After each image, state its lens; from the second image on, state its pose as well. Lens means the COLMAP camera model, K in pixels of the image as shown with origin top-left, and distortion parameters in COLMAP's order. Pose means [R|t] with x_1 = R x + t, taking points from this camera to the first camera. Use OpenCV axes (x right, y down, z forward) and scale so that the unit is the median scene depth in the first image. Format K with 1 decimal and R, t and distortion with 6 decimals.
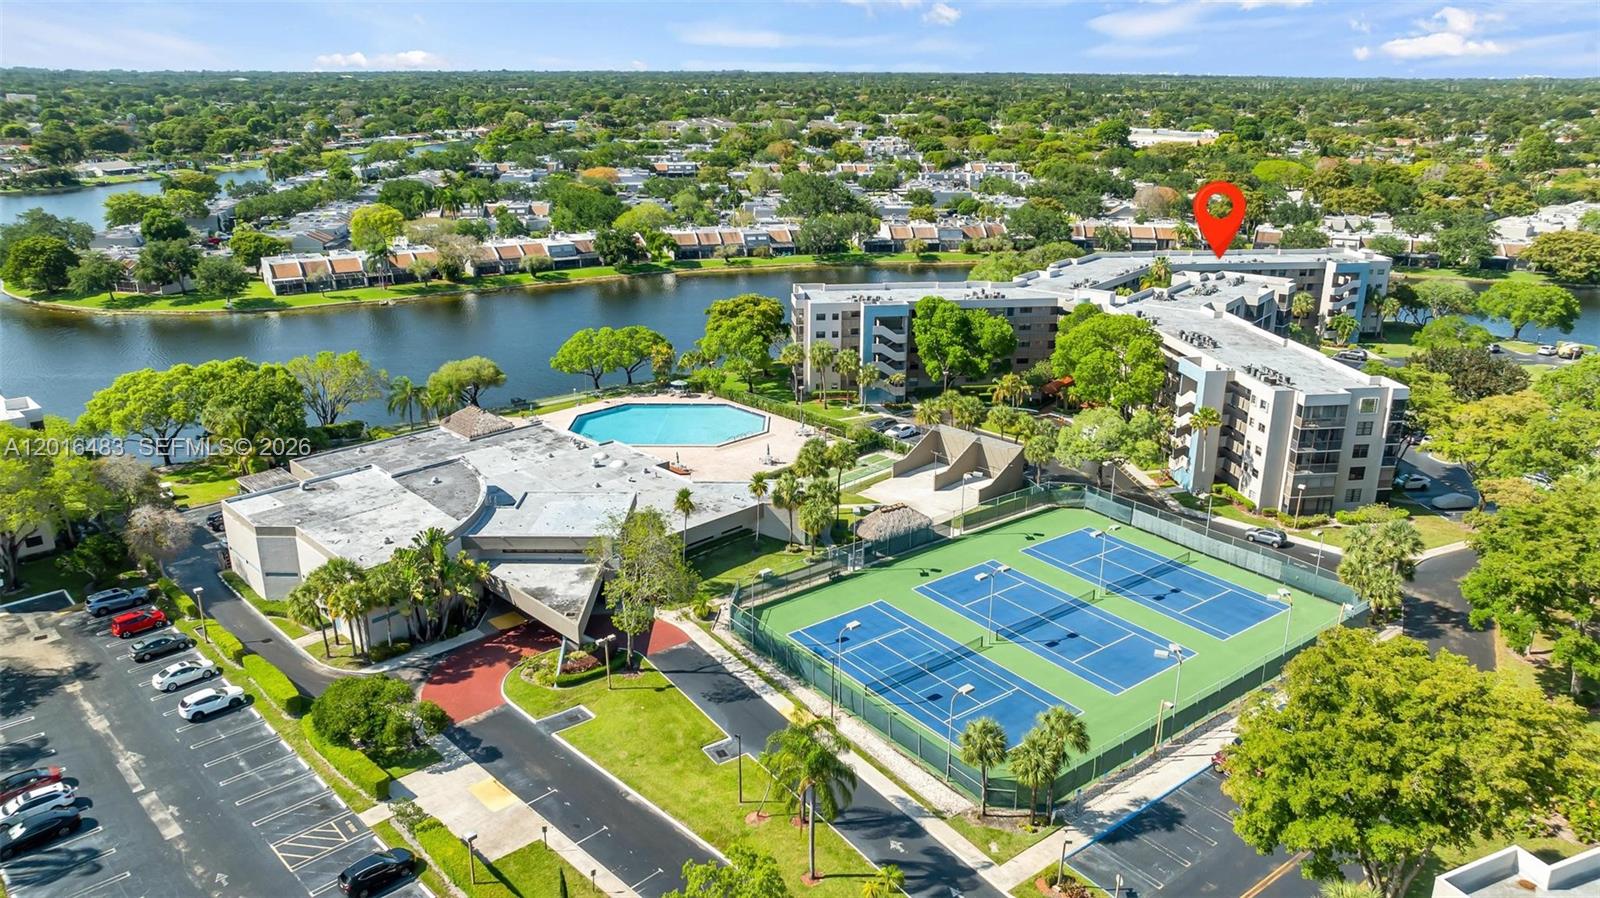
lens RADIAL K [[1134.8, 0, 802.4], [0, 1134.8, 447.5], [0, 0, 1]] dist [-0.030696, 0.038760]
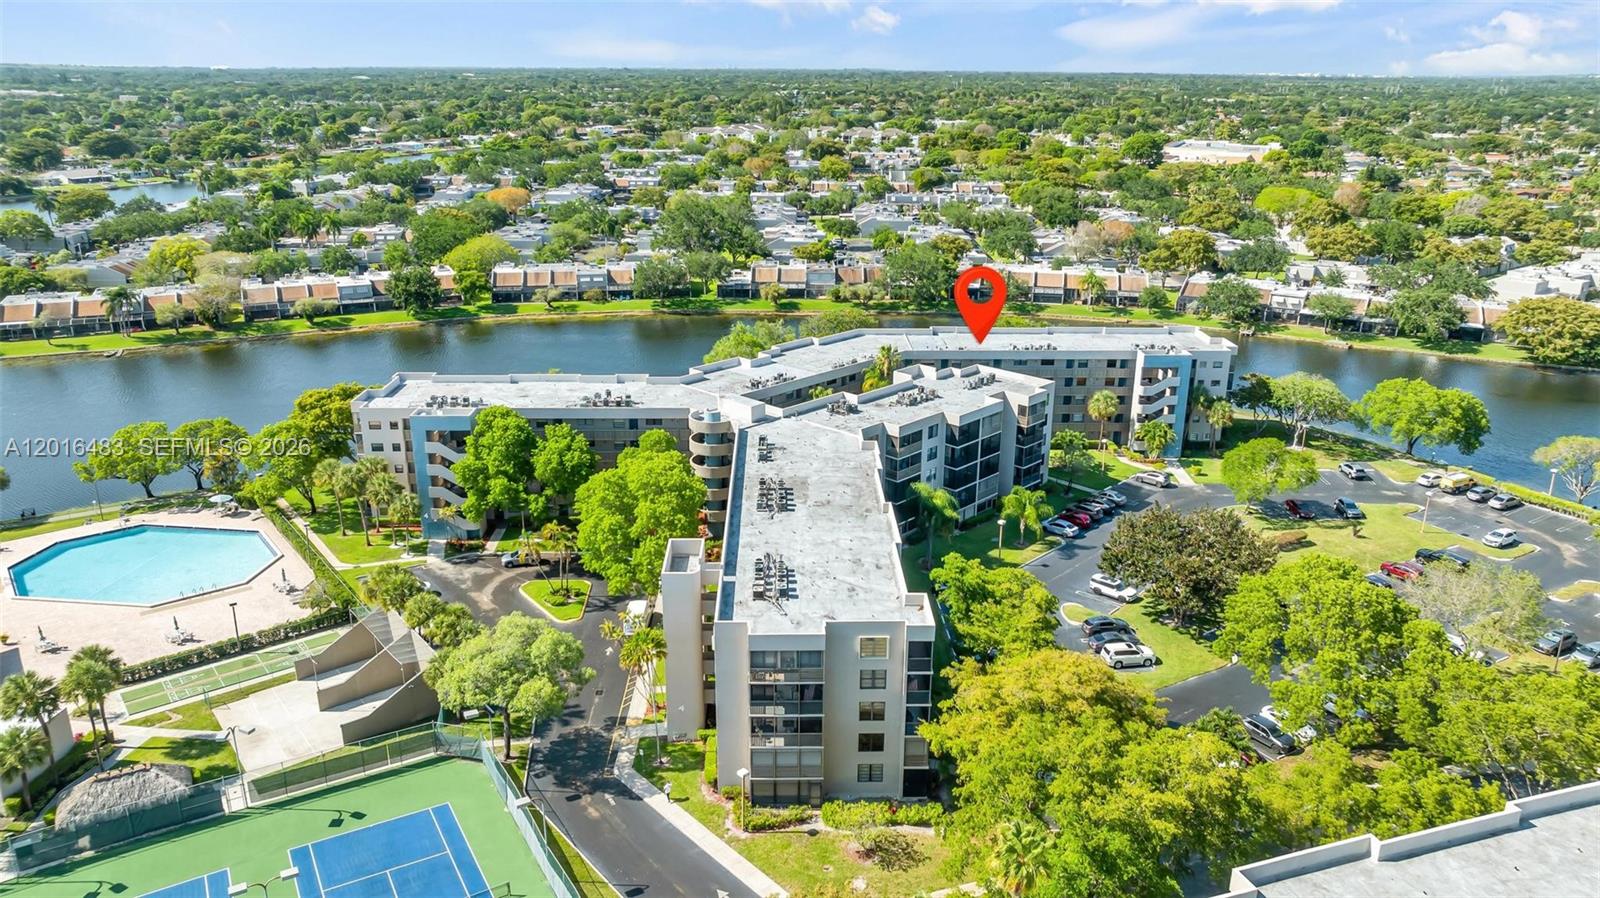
lens RADIAL K [[1134.8, 0, 801.3], [0, 1134.8, 445.8], [0, 0, 1]] dist [-0.030696, 0.038760]
pose [[0.993891, 0.037005, -0.103980, 0.229600], [-0.037010, 0.999313, 0.001884, -0.066968], [0.103978, 0.001976, 0.994578, 0.151803]]
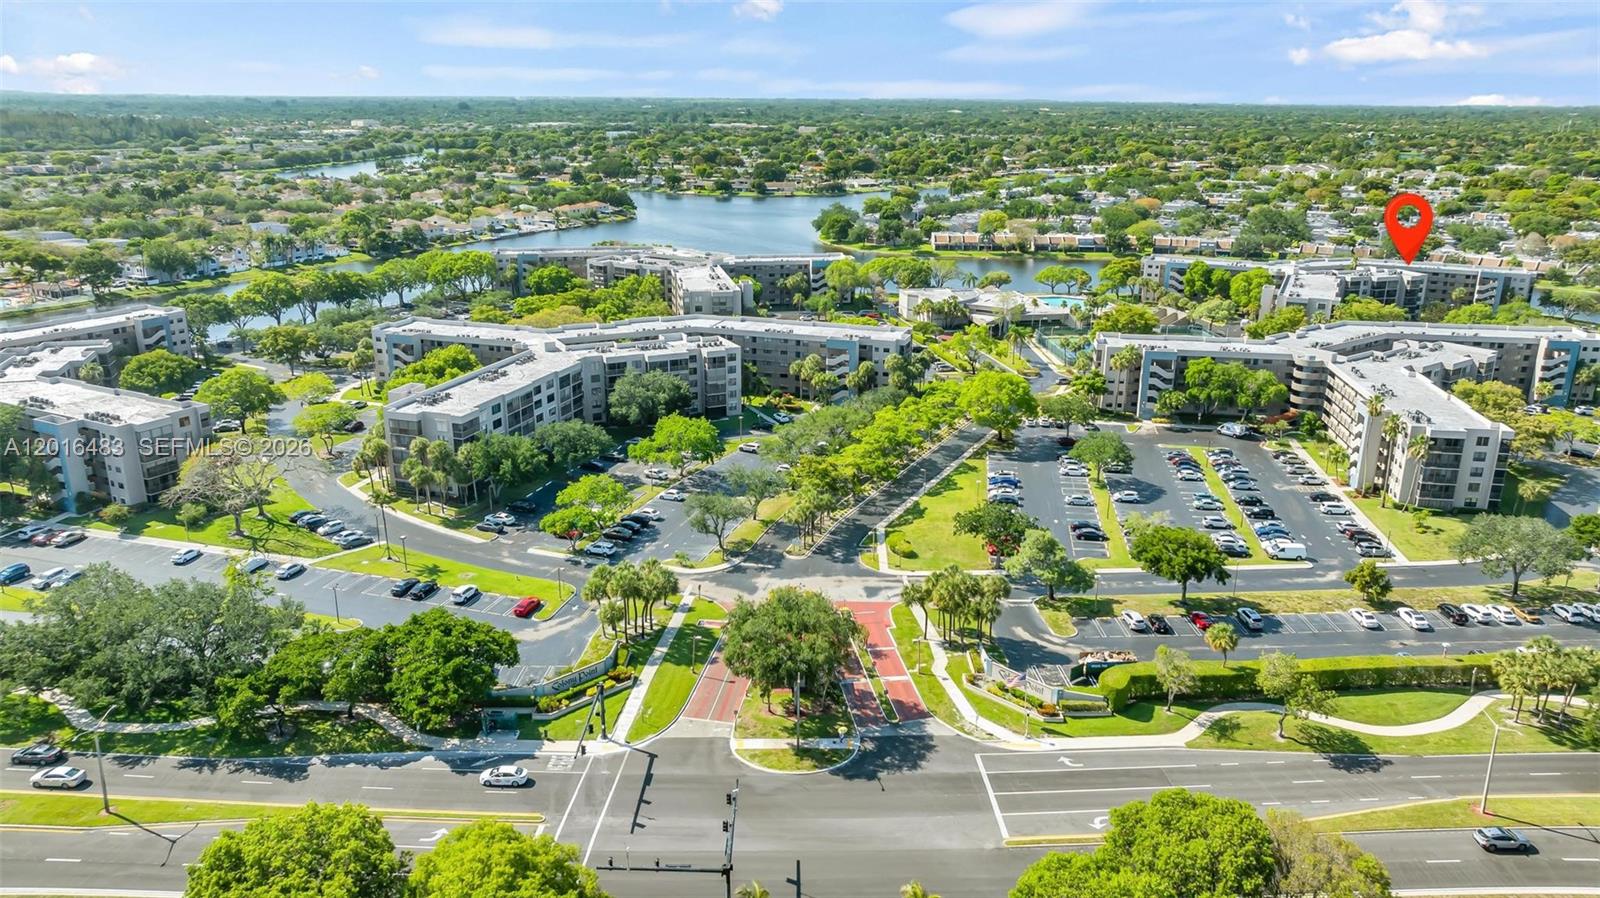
lens RADIAL K [[1134.8, 0, 801.1], [0, 1134.8, 442.2], [0, 0, 1]] dist [-0.030696, 0.038760]
pose [[0.839099, 0.162996, -0.518984, 0.382303], [-0.177722, 0.983843, 0.021650, 0.174735], [0.514128, 0.074068, 0.854509, -0.718361]]
